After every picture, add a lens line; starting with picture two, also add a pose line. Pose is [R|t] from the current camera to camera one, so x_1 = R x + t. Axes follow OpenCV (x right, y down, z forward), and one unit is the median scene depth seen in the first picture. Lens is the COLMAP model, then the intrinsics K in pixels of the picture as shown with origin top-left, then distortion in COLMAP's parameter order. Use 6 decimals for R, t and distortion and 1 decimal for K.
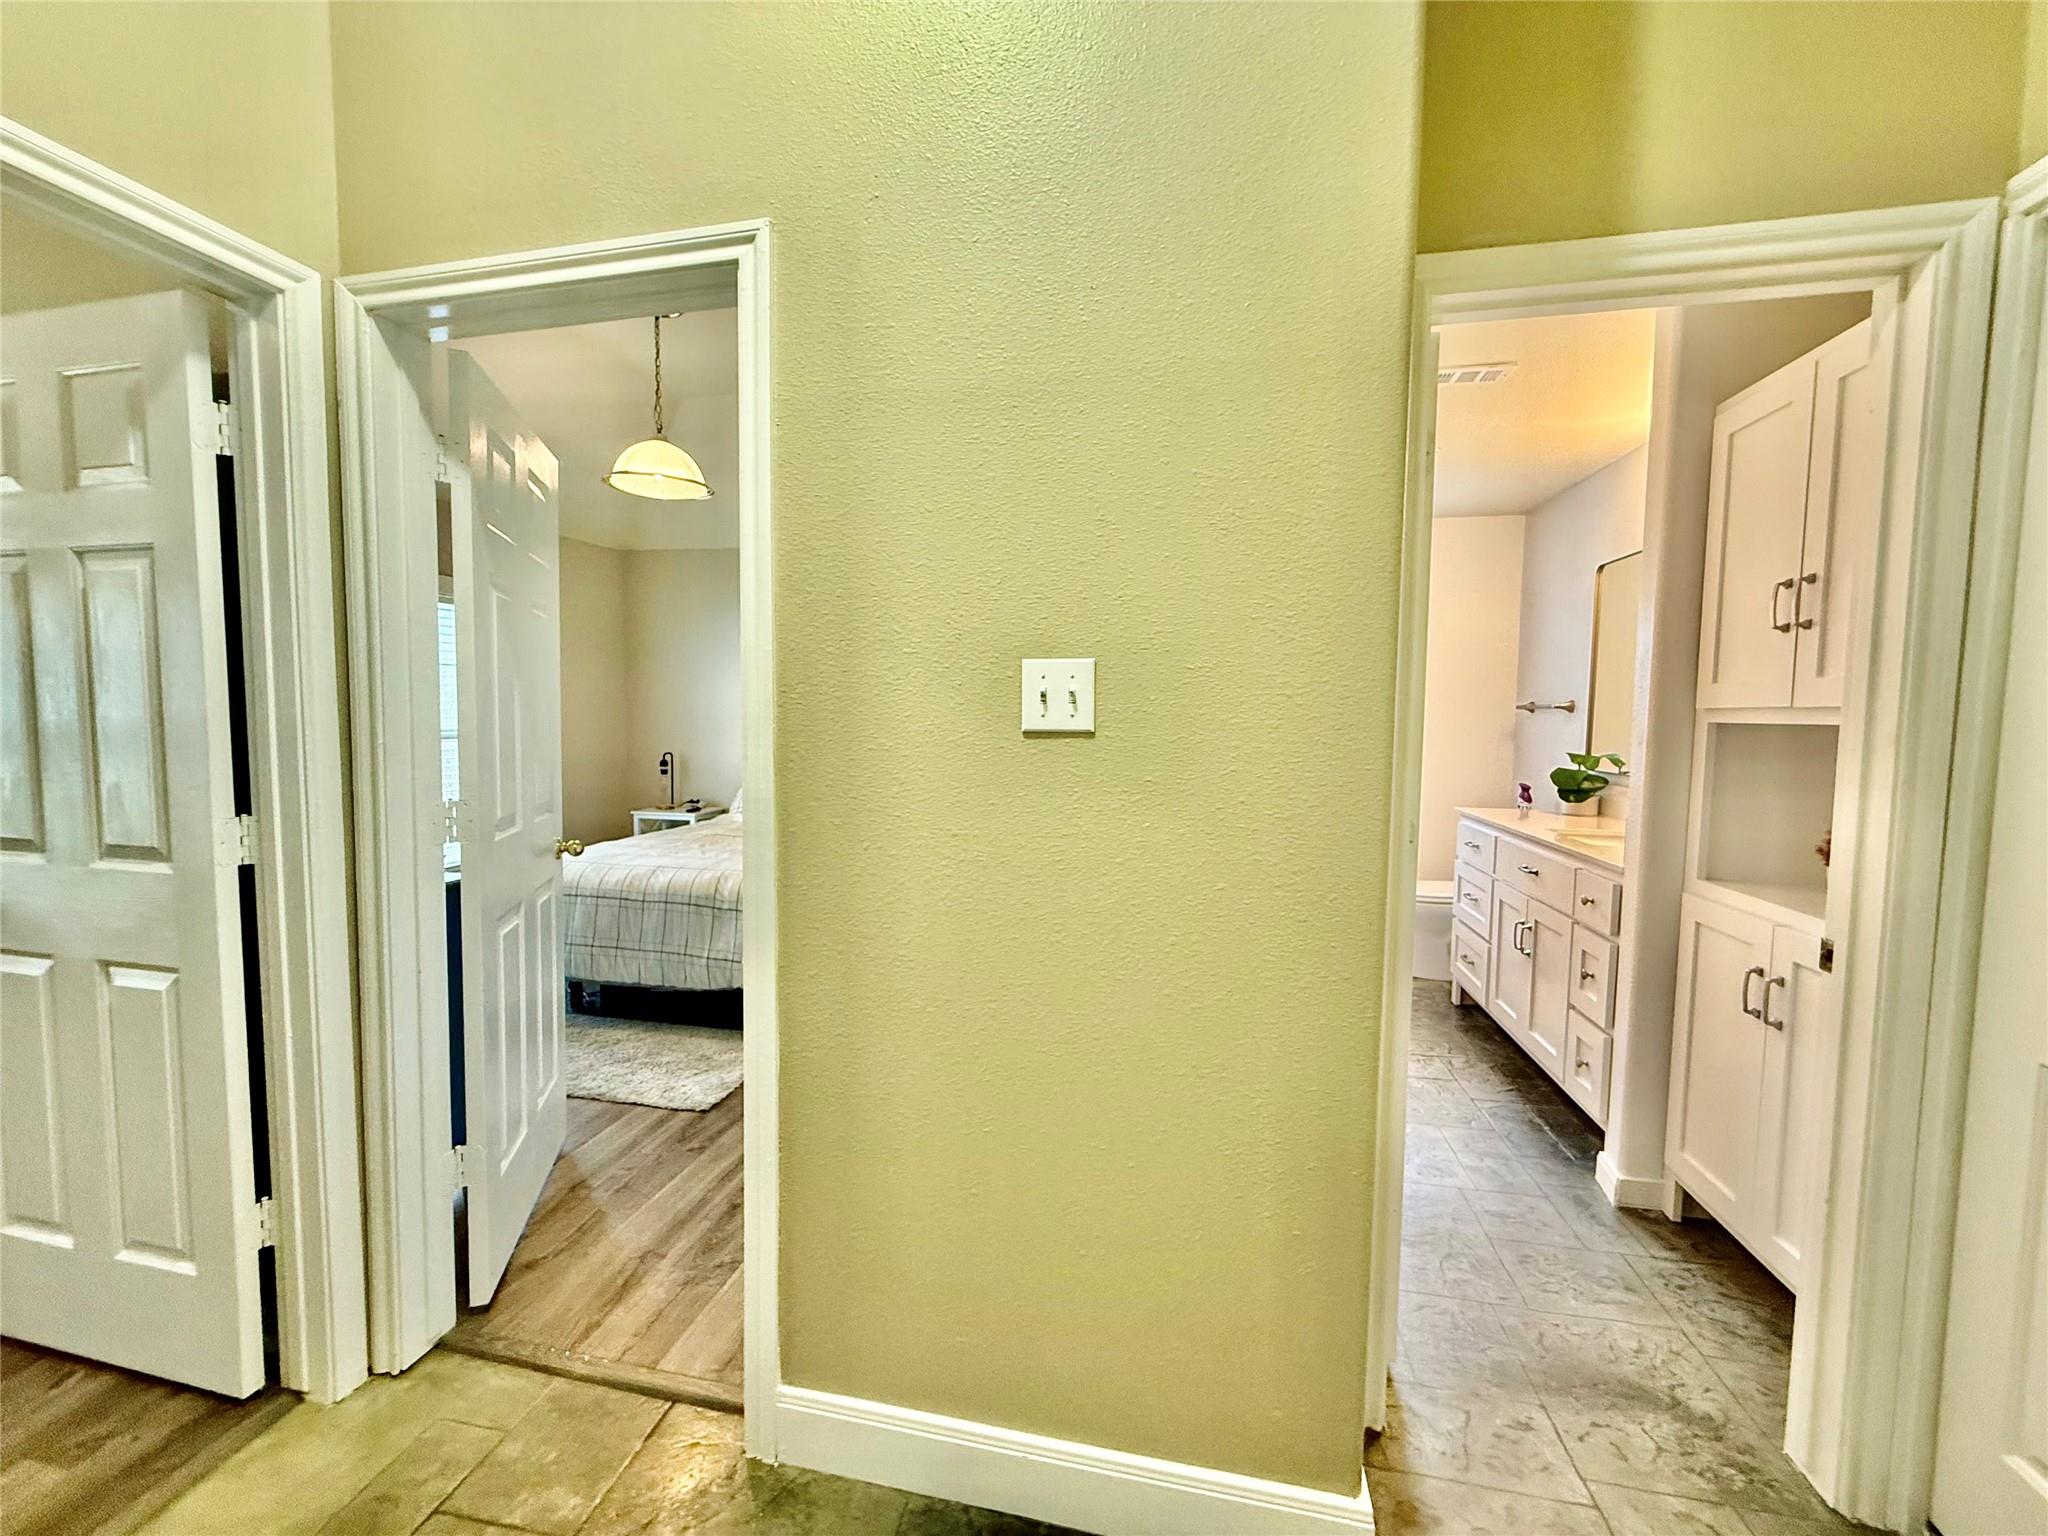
lens RADIAL K [[818.6, 0, 1022.0], [0, 818.6, 764.8], [0, 0, 1]] dist [0.000201, 0.000572]
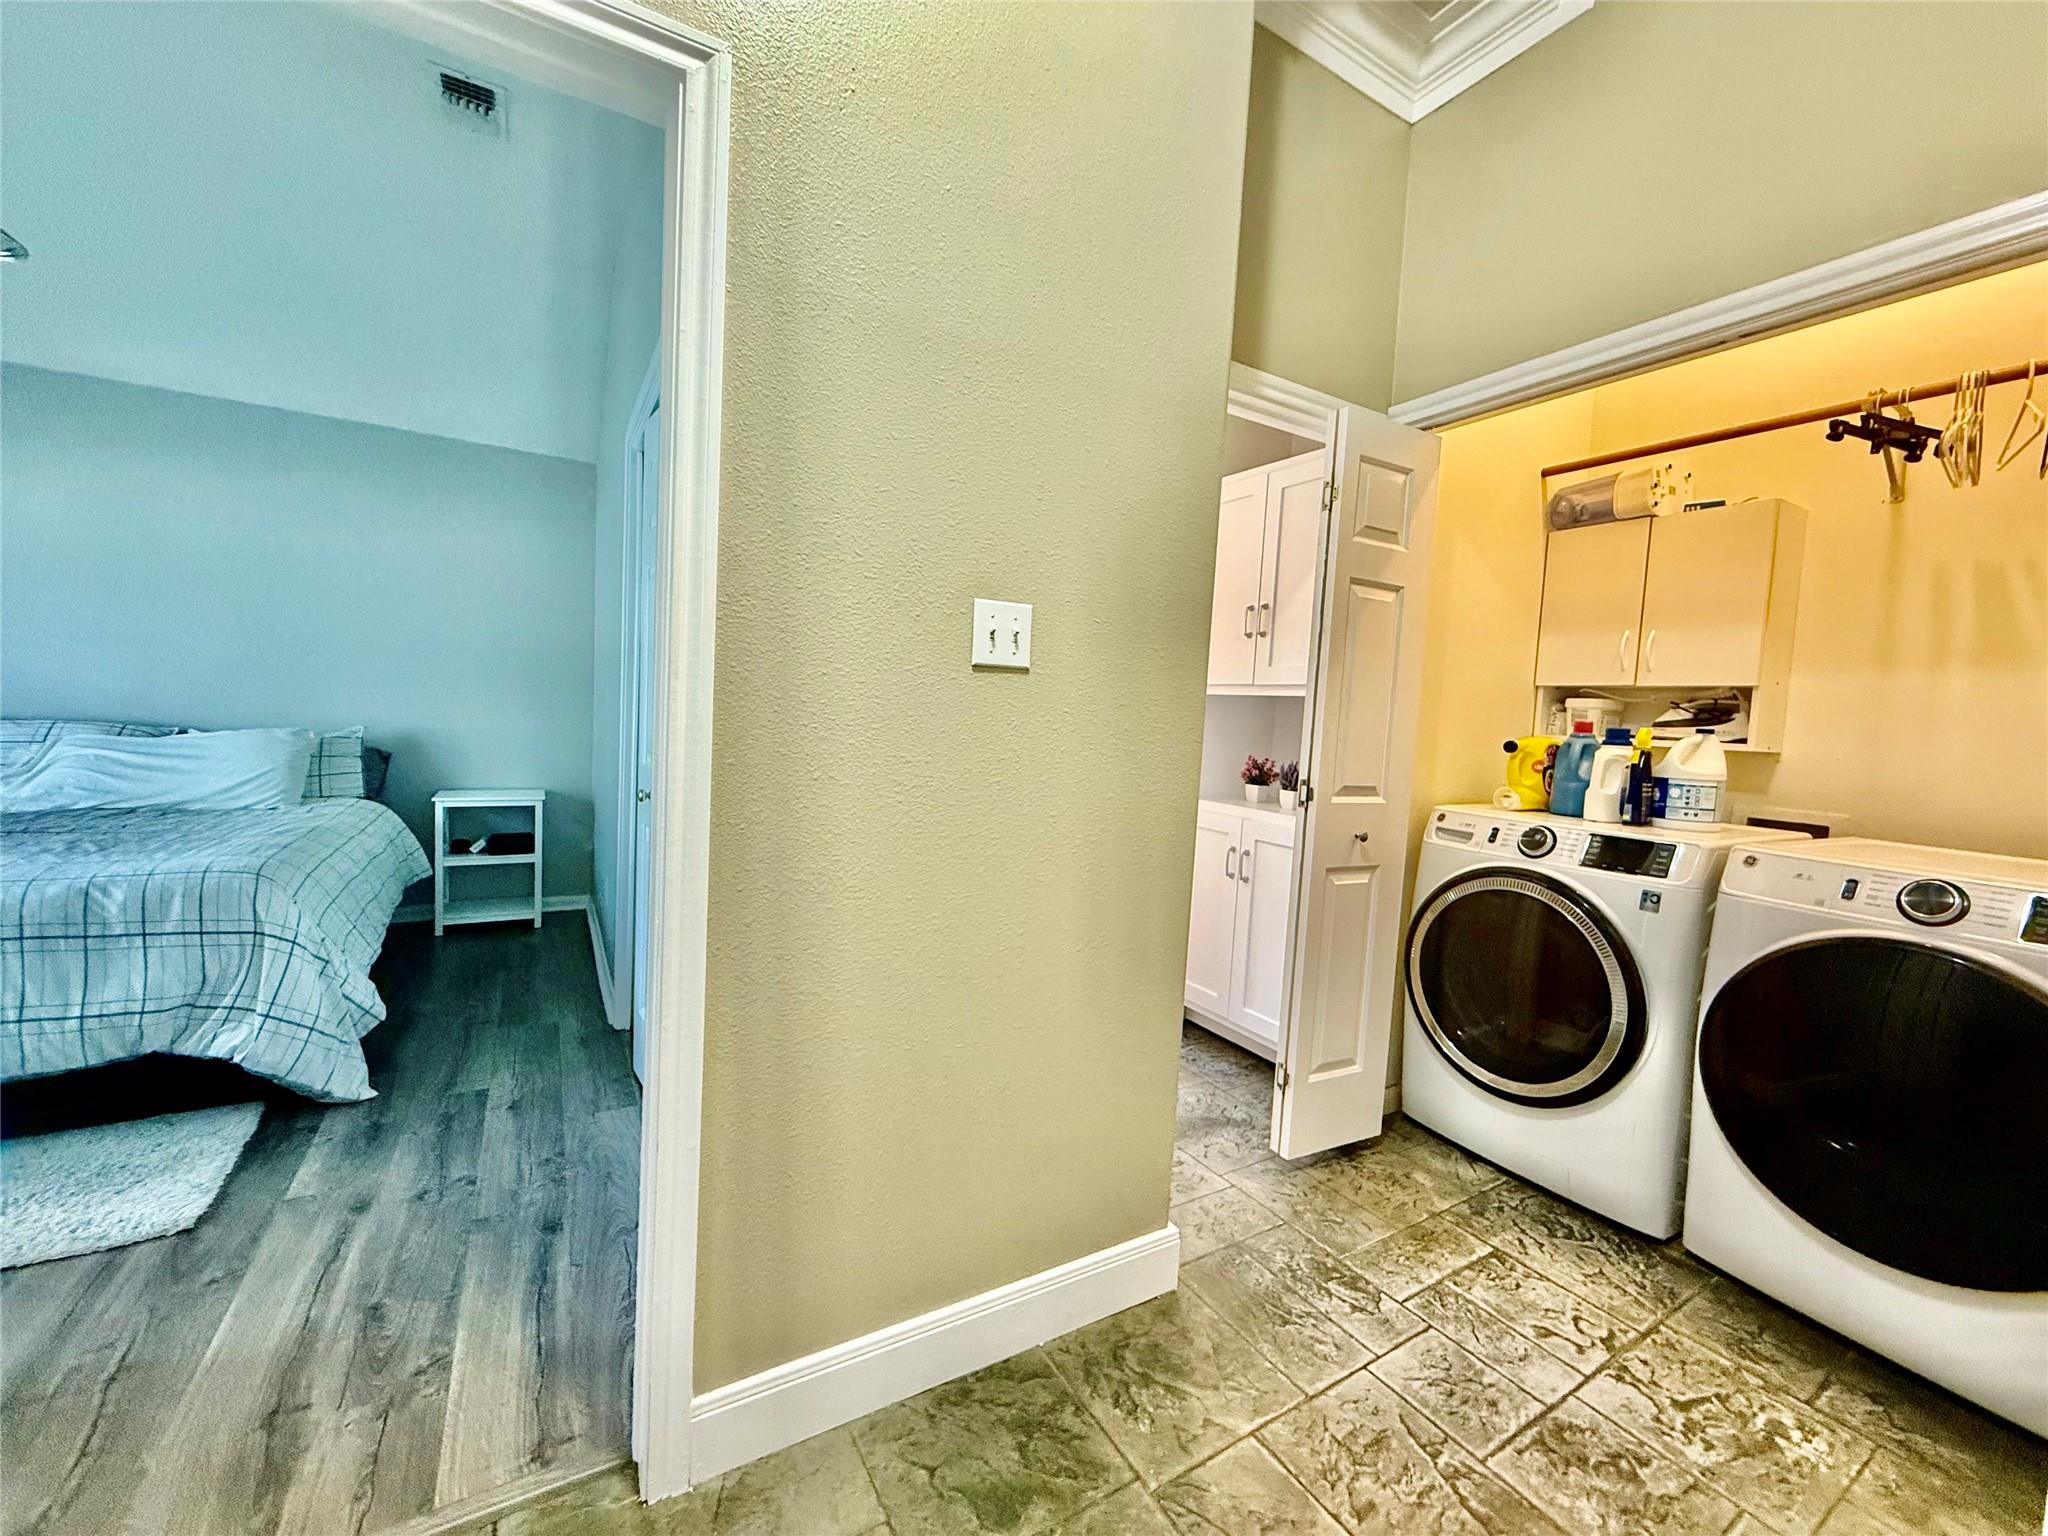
lens RADIAL K [[818.6, 0, 1025.0], [0, 818.6, 764.5], [0, 0, 1]] dist [0.000201, 0.000572]
pose [[0.735900, -0.017428, 0.676866, -0.335792], [-0.002215, 0.999601, 0.028145, 0.029948], [-0.677087, -0.022211, 0.735568, 0.071552]]
